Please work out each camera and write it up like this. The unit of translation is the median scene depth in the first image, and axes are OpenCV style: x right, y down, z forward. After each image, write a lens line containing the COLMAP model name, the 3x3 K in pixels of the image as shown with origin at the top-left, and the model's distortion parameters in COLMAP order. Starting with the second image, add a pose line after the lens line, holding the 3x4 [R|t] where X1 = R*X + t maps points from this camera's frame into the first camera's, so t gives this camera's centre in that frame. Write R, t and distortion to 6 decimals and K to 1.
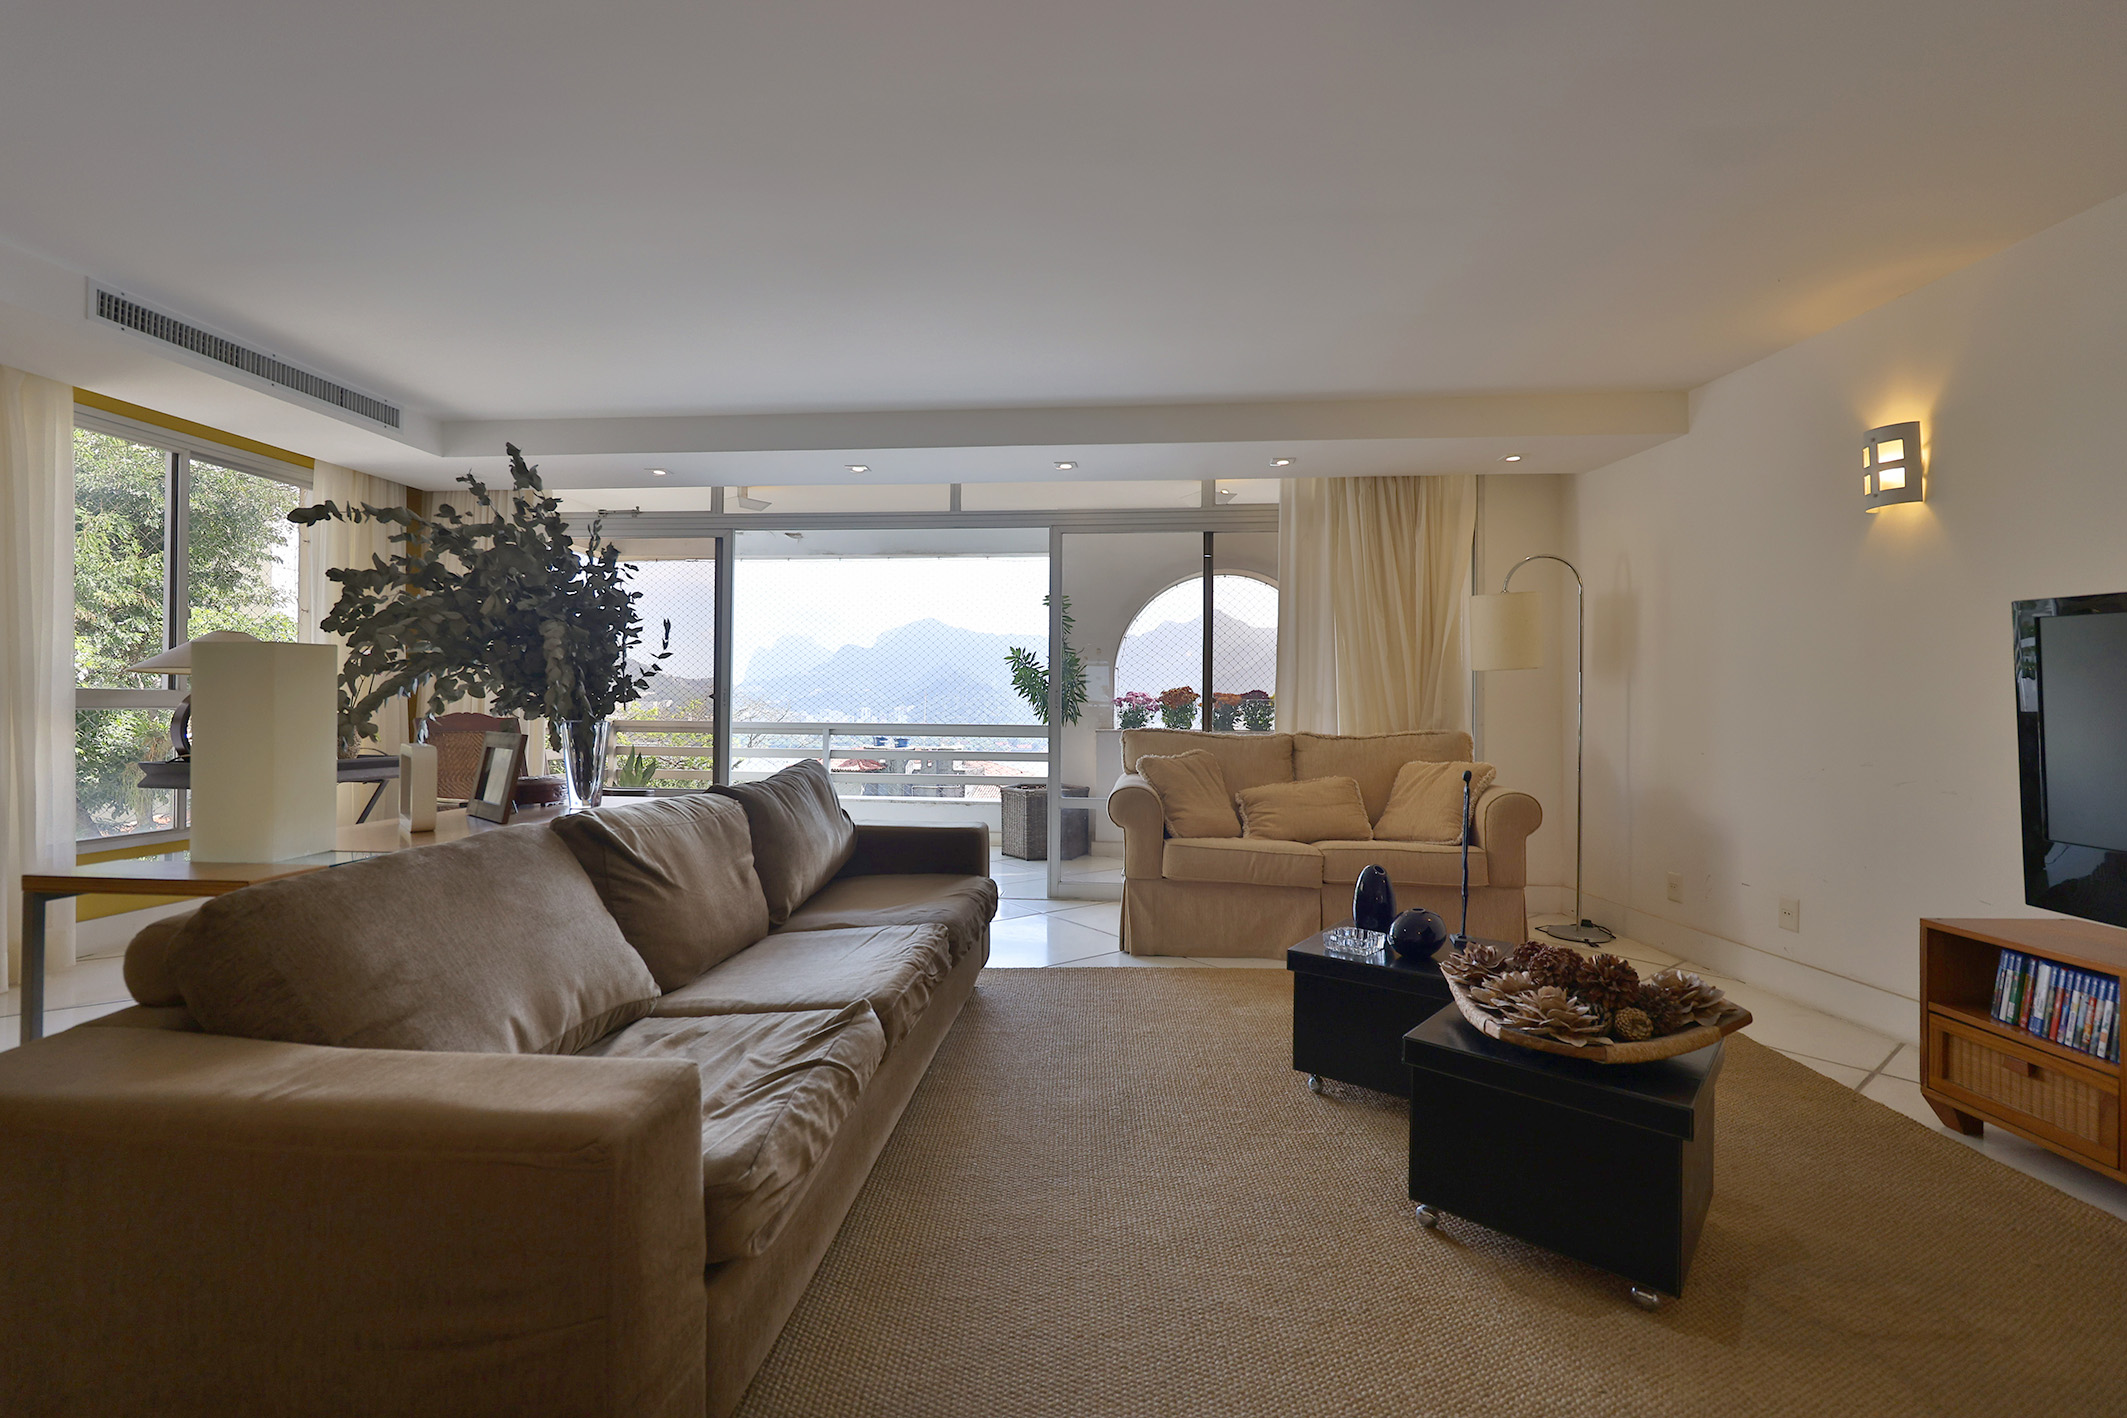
lens RADIAL K [[898.6, 0, 1055.5], [0, 898.6, 704.9], [0, 0, 1]] dist [0.000694, -0.001141]
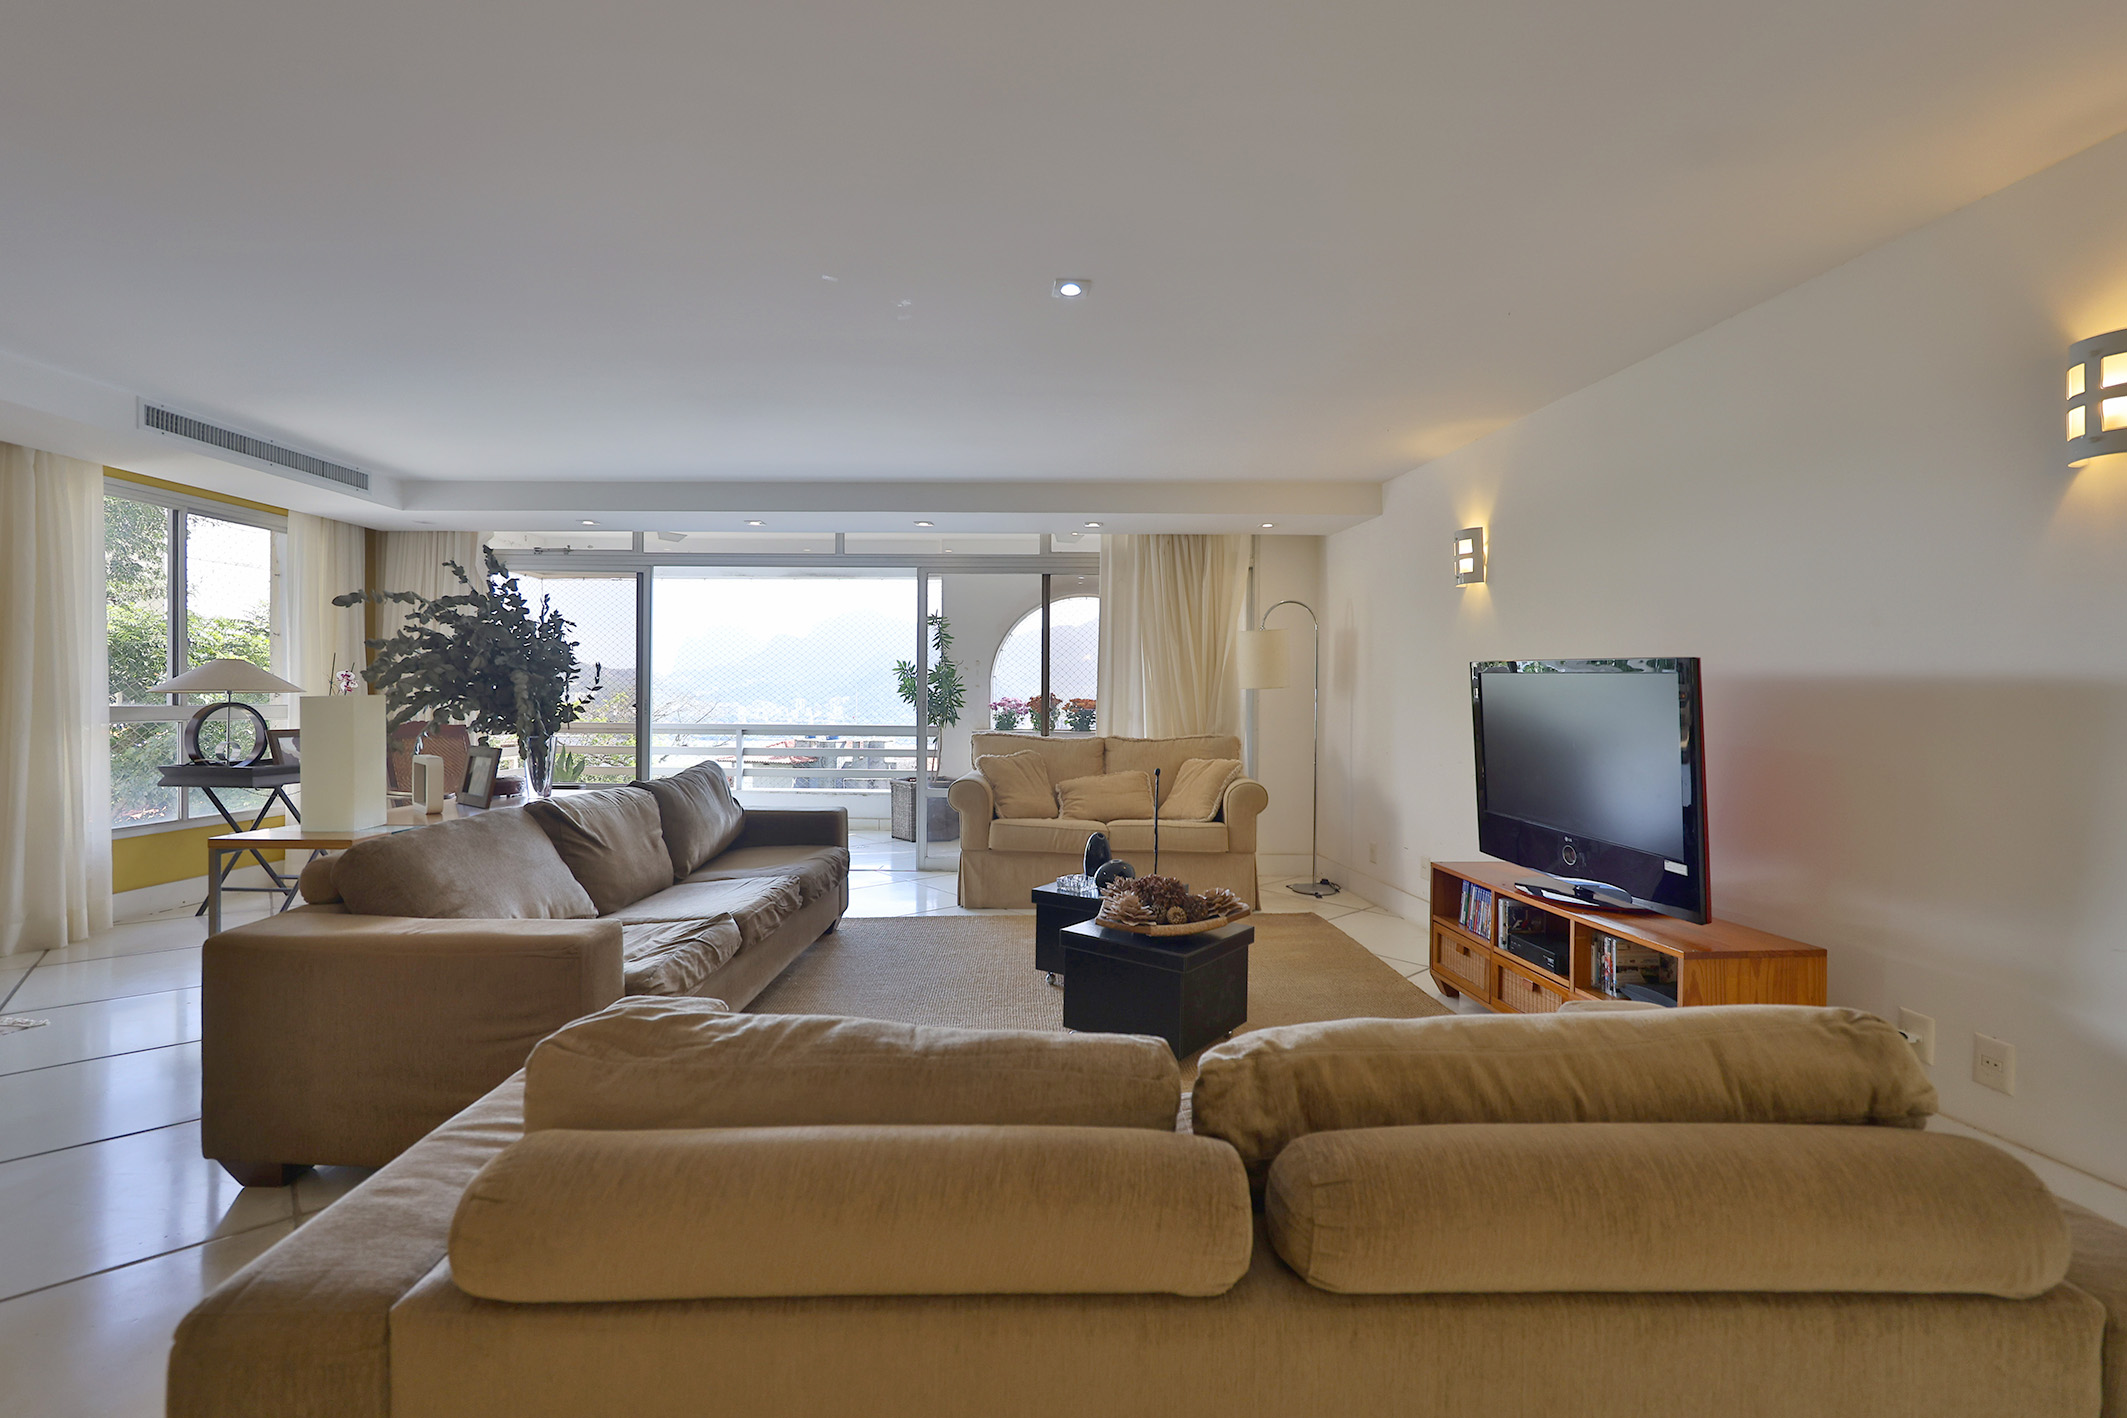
lens RADIAL K [[898.6, 0, 1056.4], [0, 898.6, 710.1], [0, 0, 1]] dist [0.000694, -0.001141]
pose [[0.997579, -0.000673, 0.069542, 0.168739], [-0.000369, 0.999888, 0.014968, -0.040167], [-0.069545, -0.014958, 0.997467, -0.414611]]
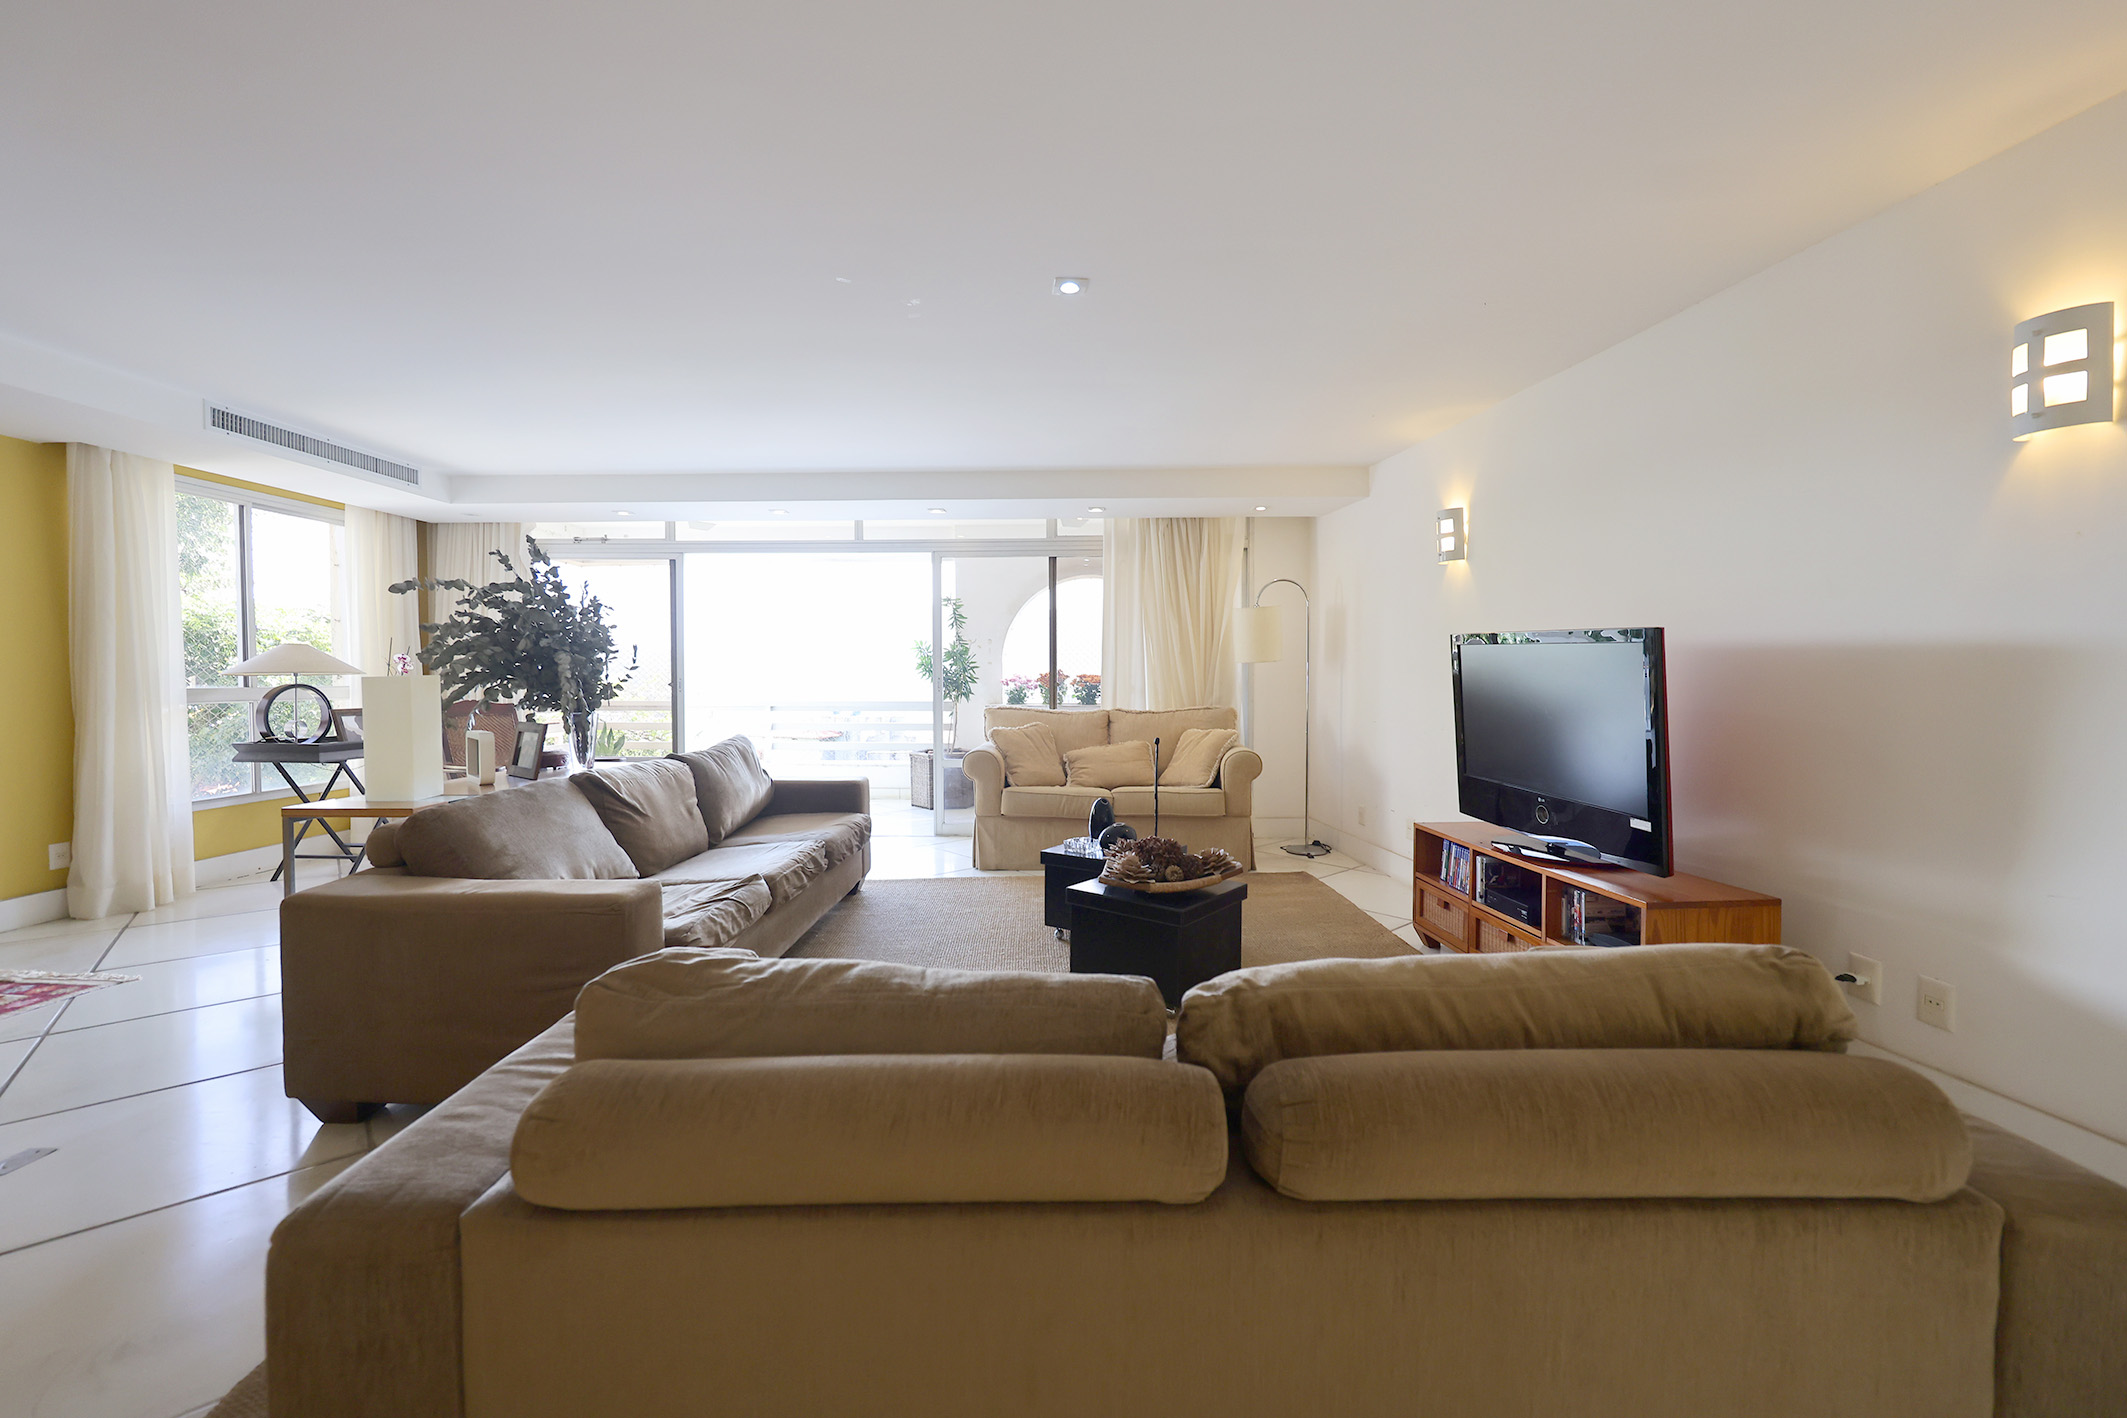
lens RADIAL K [[848.0, 0, 1056.9], [0, 848.0, 702.0], [0, 0, 1]] dist [-0.001034, 0.000165]
pose [[0.998244, -0.011501, 0.058113, 0.174938], [0.009526, 0.999371, 0.034153, -0.037499], [-0.058469, -0.033540, 0.997726, -0.426625]]
